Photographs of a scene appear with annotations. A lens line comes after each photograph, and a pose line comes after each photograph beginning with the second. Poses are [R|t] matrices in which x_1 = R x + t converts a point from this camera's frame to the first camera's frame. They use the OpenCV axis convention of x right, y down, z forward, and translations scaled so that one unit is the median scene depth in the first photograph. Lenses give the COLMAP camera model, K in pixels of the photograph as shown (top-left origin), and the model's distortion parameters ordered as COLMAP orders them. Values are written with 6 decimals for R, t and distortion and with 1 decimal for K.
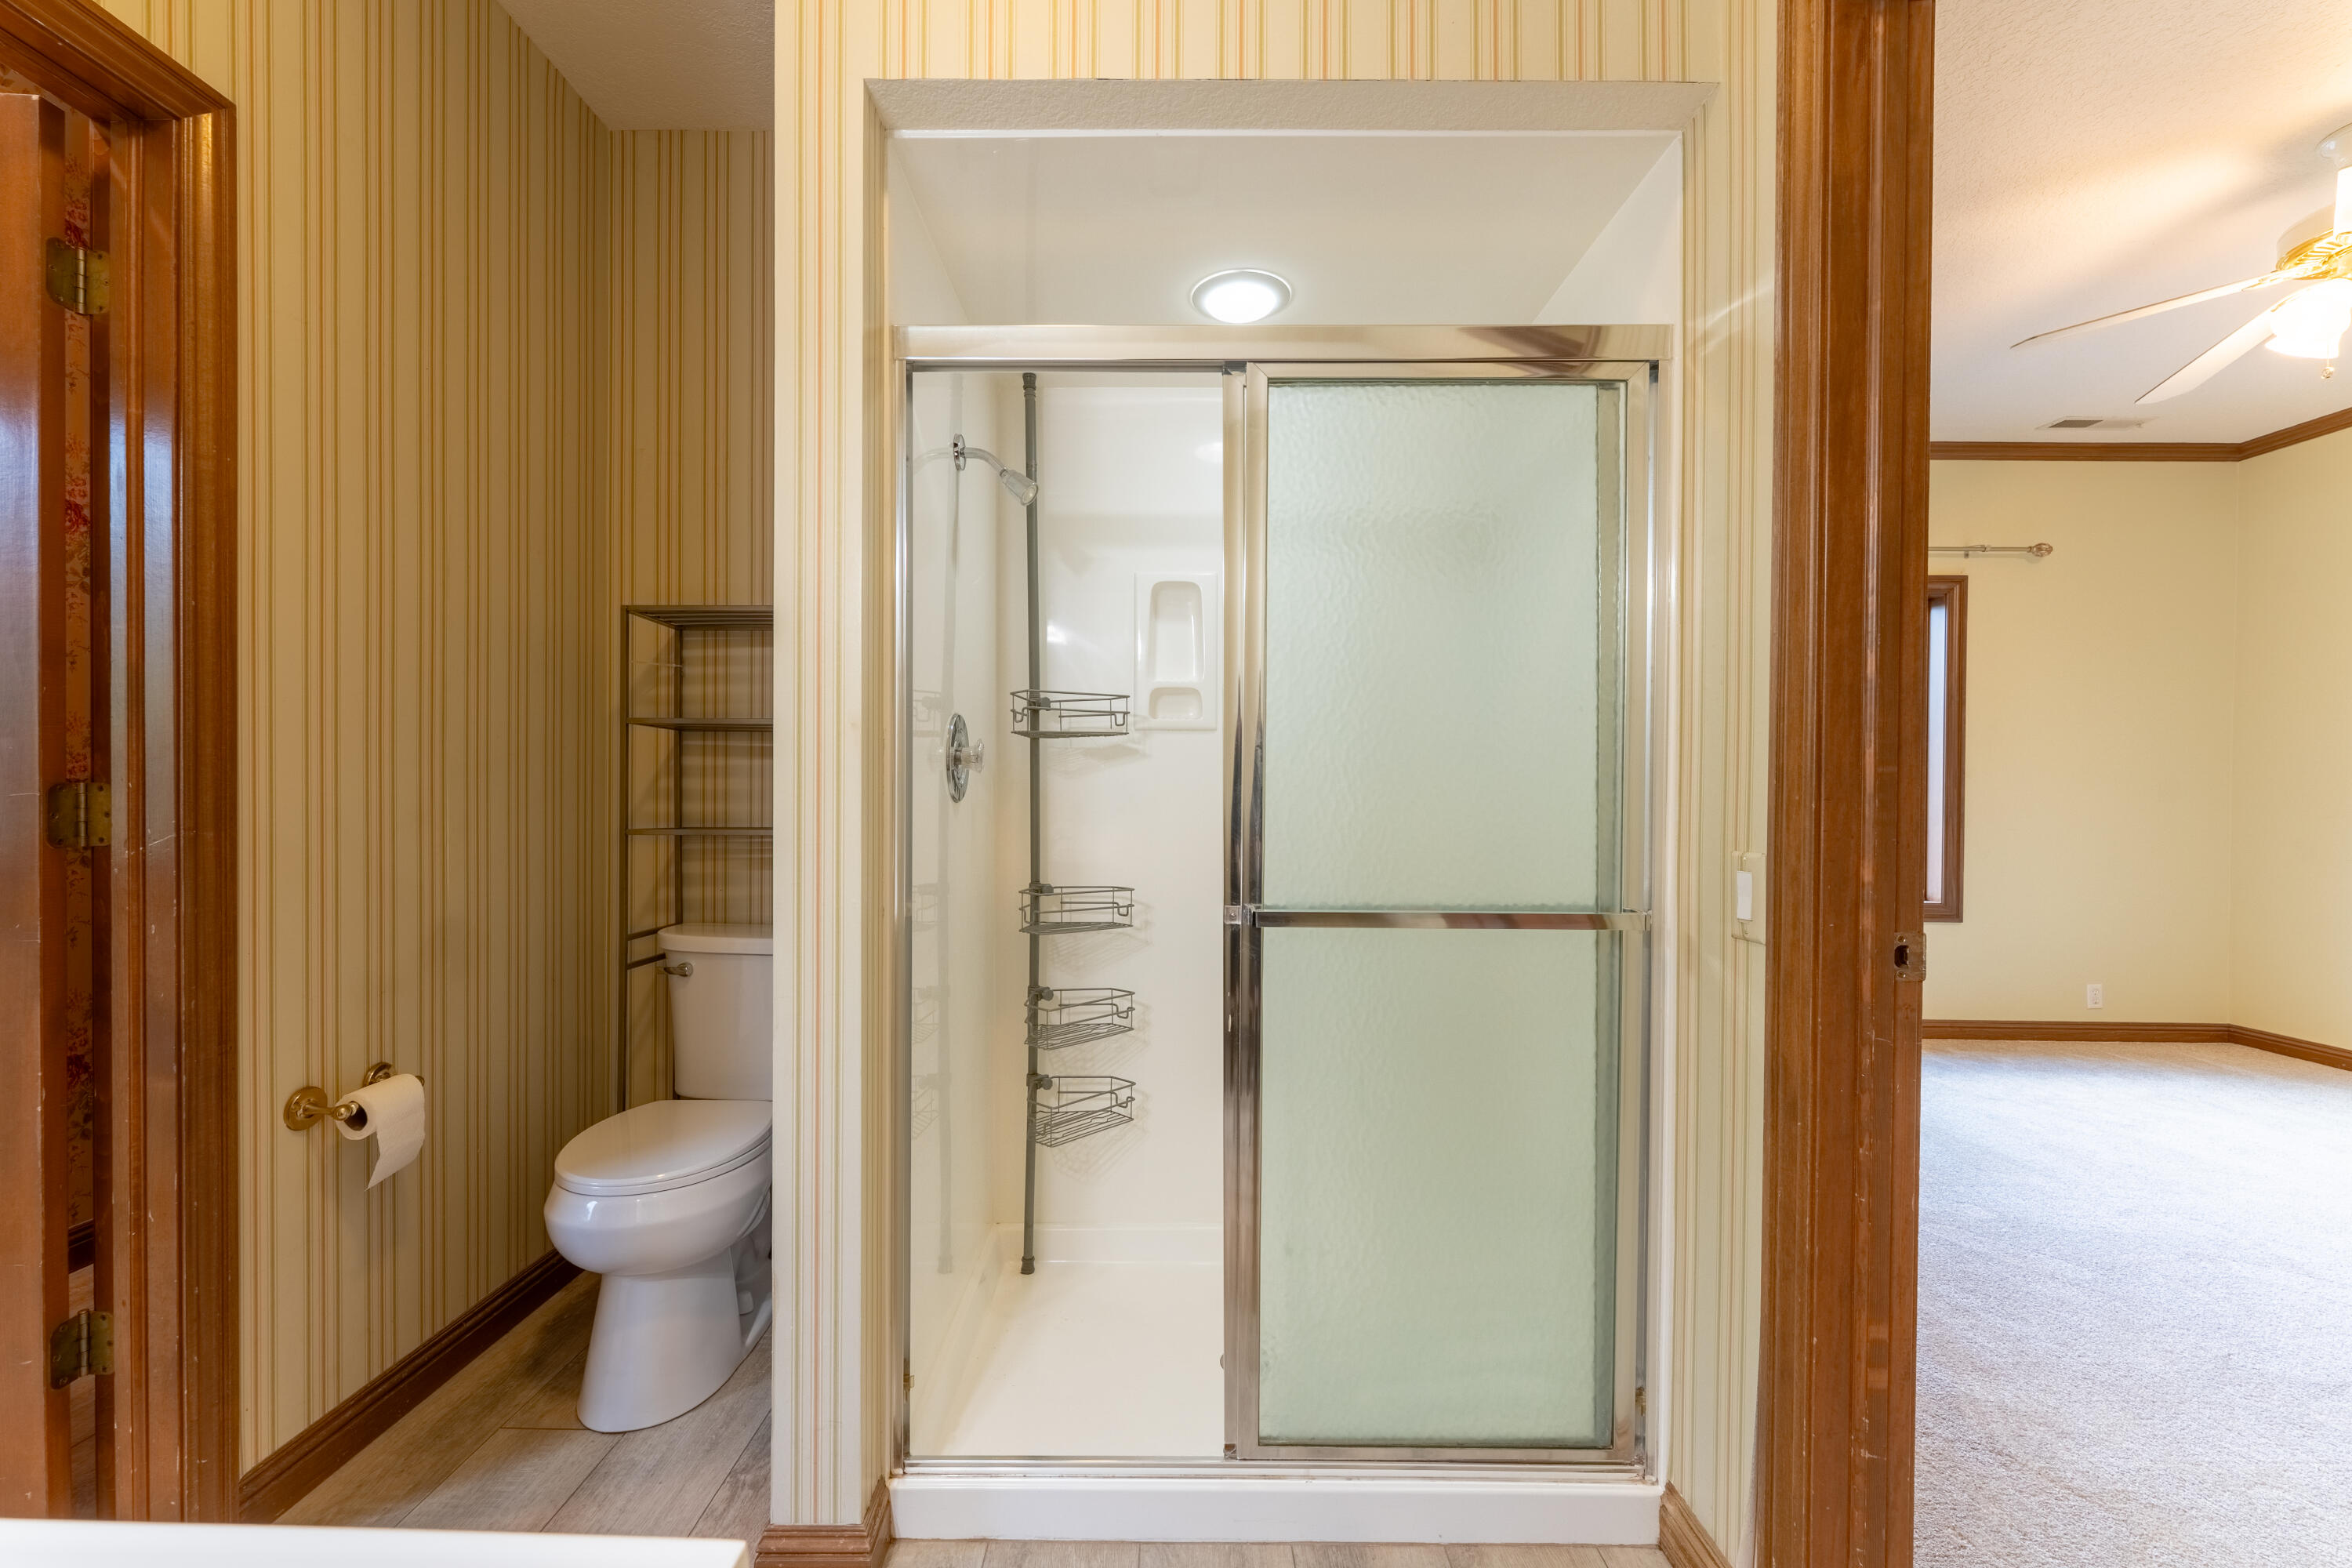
lens RADIAL K [[953.2, 0, 1189.0], [0, 953.2, 820.5], [0, 0, 1]] dist [-0.000167, 0.000161]
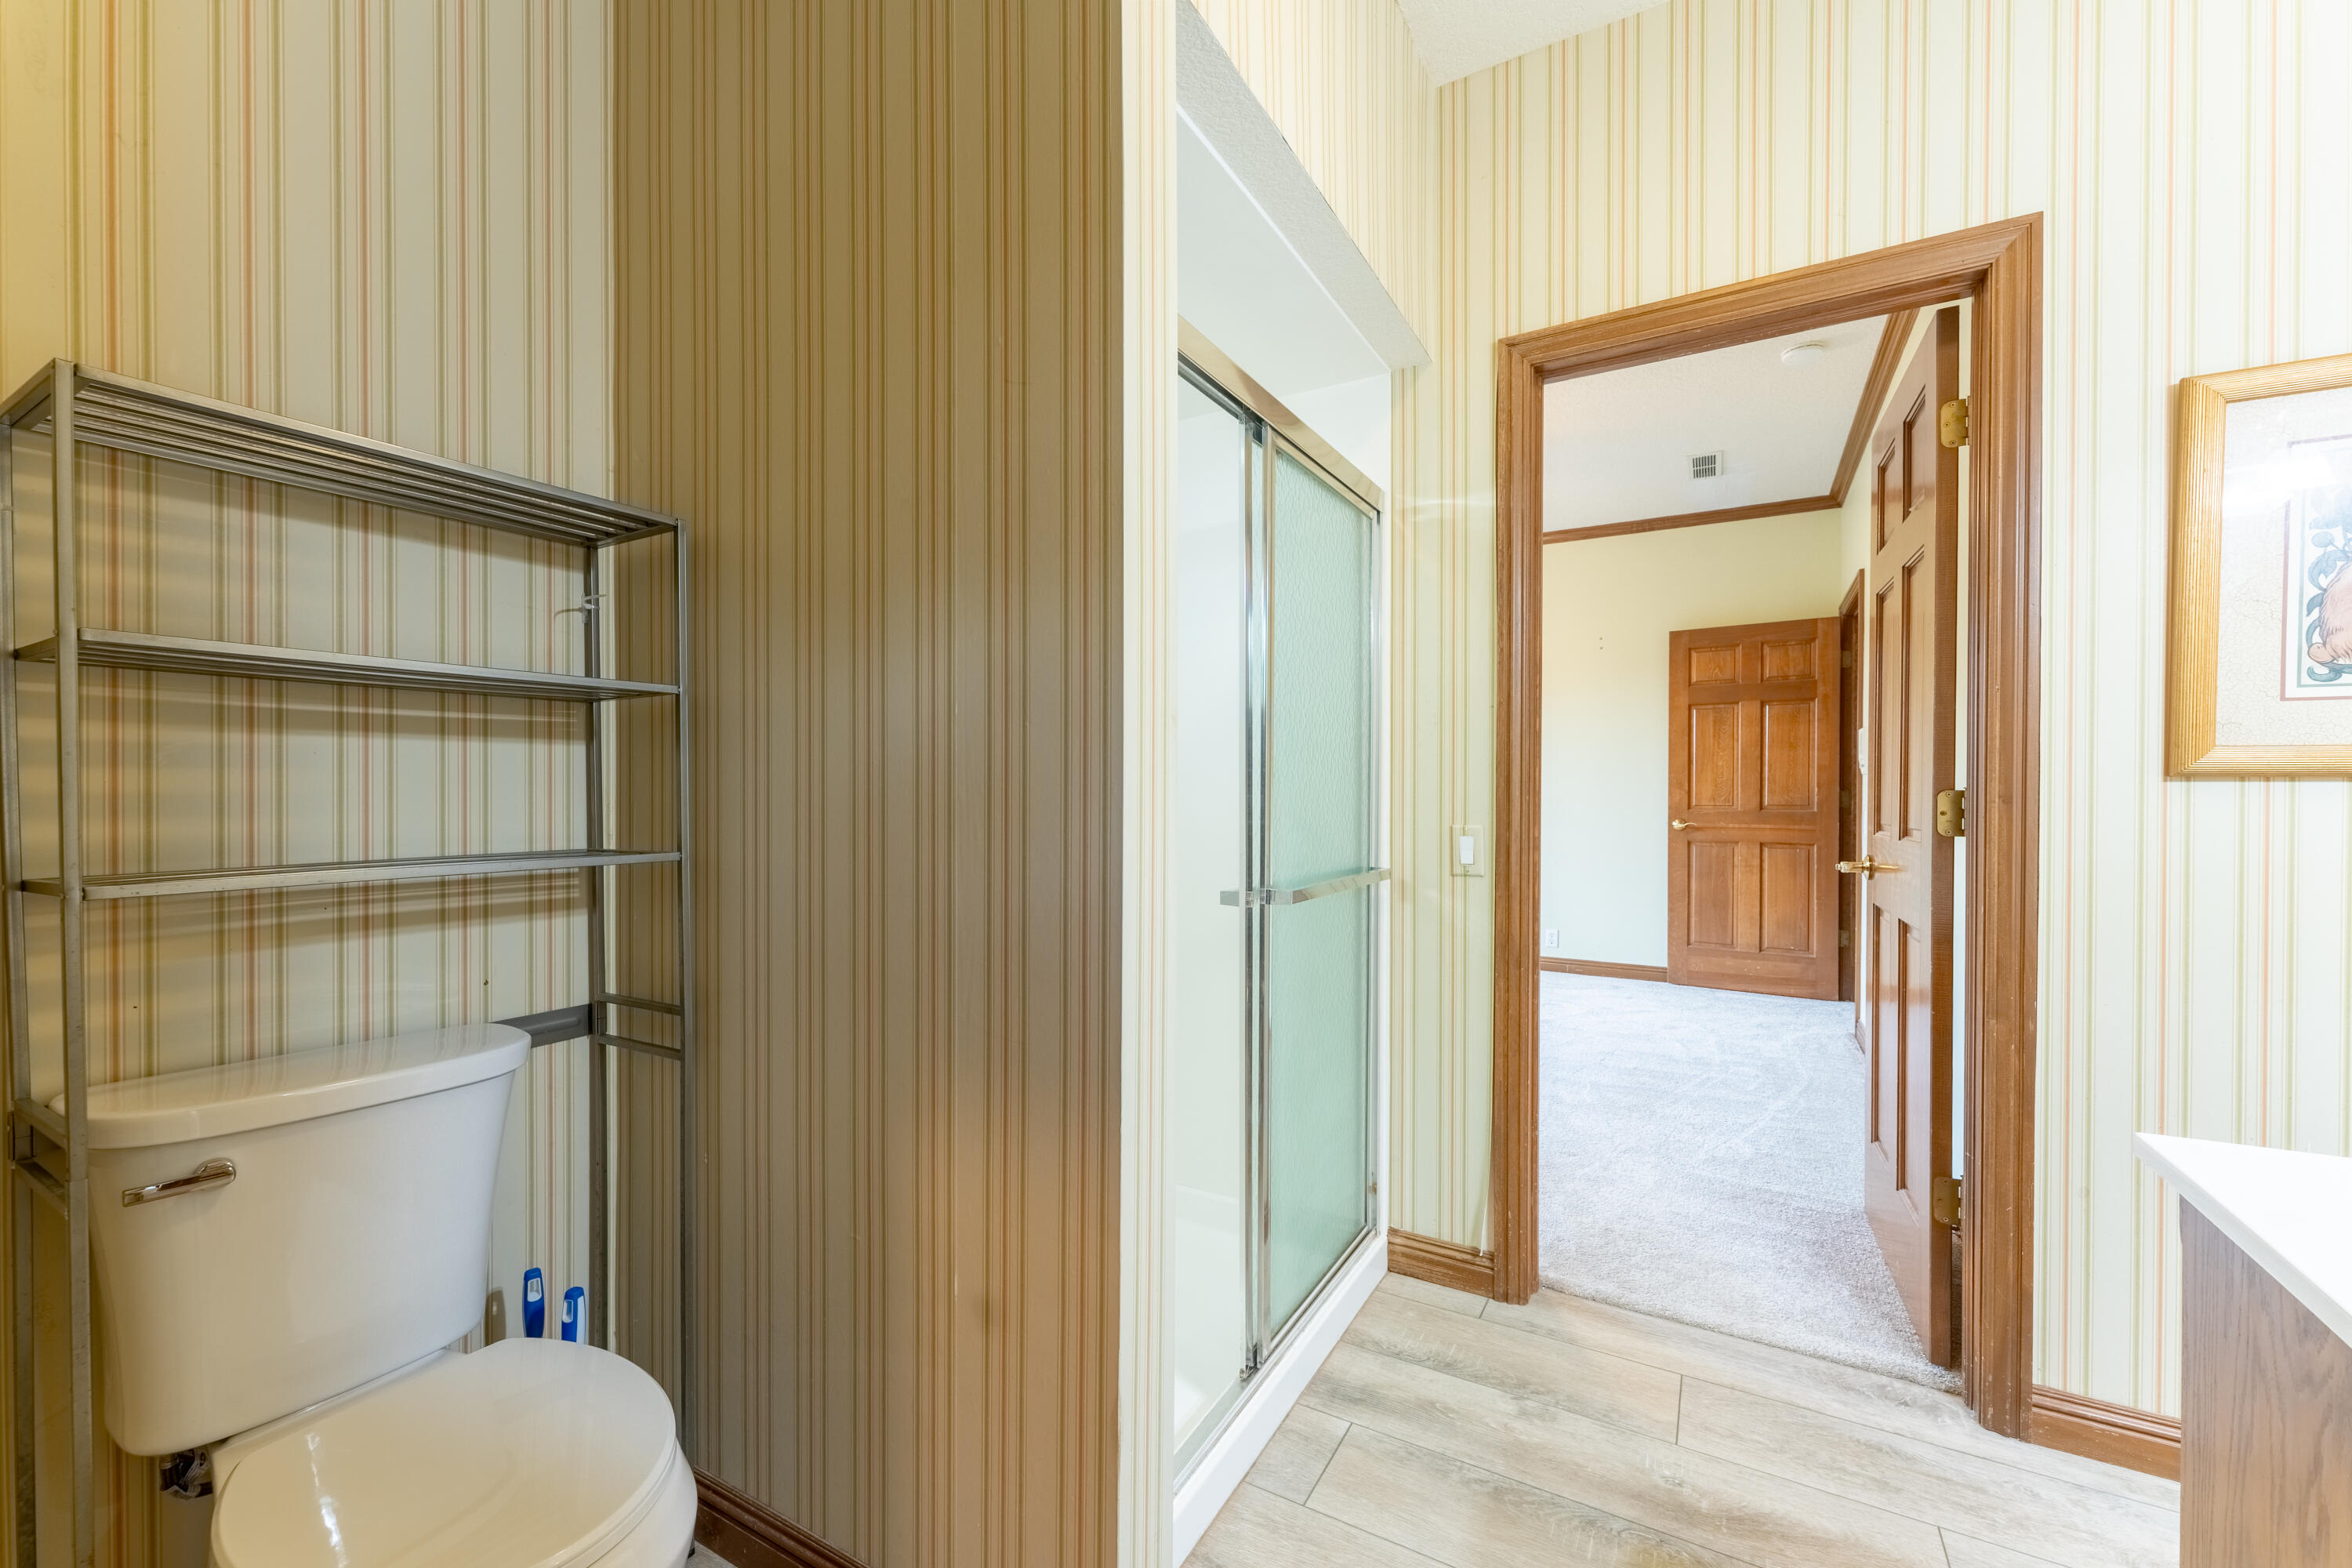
lens RADIAL K [[953.2, 0, 1181.4], [0, 953.2, 796.3], [0, 0, 1]] dist [-0.000167, 0.000161]
pose [[0.499479, -0.022910, 0.866023, -0.641693], [0.014934, 0.999729, 0.017835, -0.032045], [-0.866197, 0.004025, 0.499686, 0.320252]]
